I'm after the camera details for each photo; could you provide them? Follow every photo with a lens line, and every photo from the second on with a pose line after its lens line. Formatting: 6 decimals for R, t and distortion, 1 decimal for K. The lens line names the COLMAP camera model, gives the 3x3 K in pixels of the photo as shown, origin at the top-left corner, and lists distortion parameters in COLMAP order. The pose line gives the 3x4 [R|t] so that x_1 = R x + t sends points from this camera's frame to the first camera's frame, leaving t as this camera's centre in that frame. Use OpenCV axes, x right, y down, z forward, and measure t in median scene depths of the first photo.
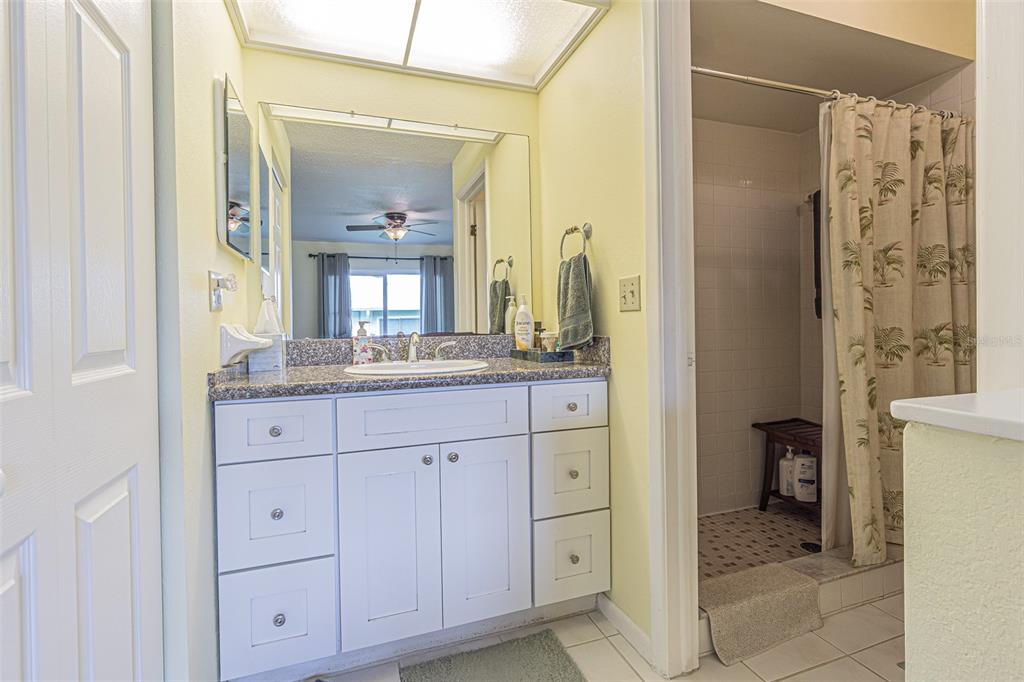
lens RADIAL K [[442.7, 0, 523.4], [0, 442.7, 324.8], [0, 0, 1]] dist [0.000803, 0.000904]
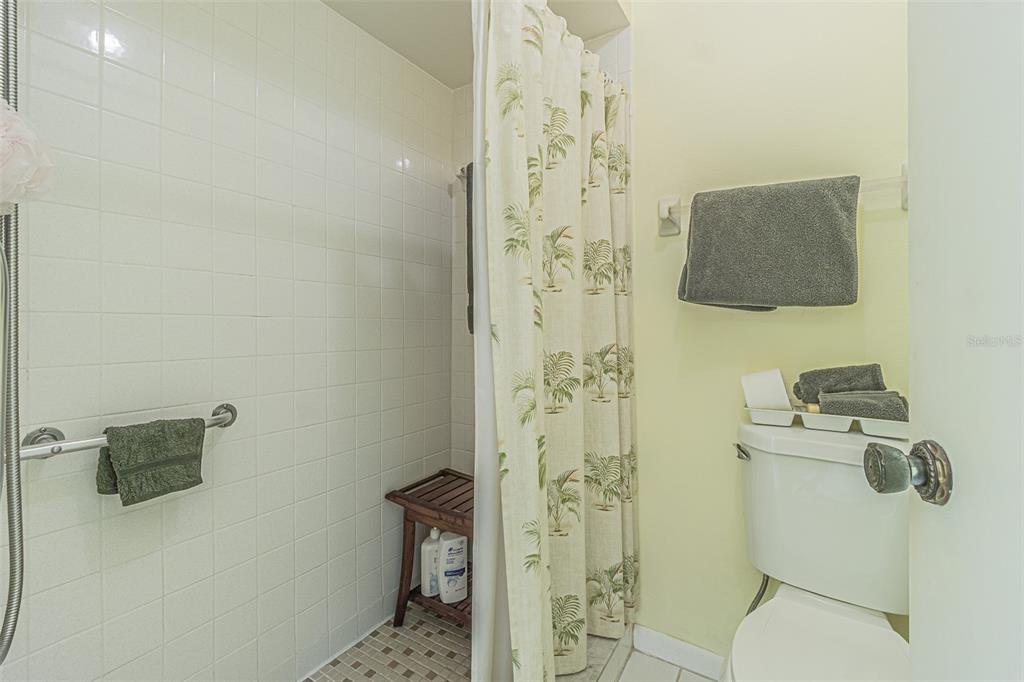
lens RADIAL K [[442.7, 0, 512.4], [0, 442.7, 333.1], [0, 0, 1]] dist [0.000803, 0.000904]
pose [[0.781565, 0.003560, 0.623813, 0.346244], [-0.006237, 0.999978, 0.002108, -0.023435], [-0.623792, -0.005538, 0.781570, 0.507396]]
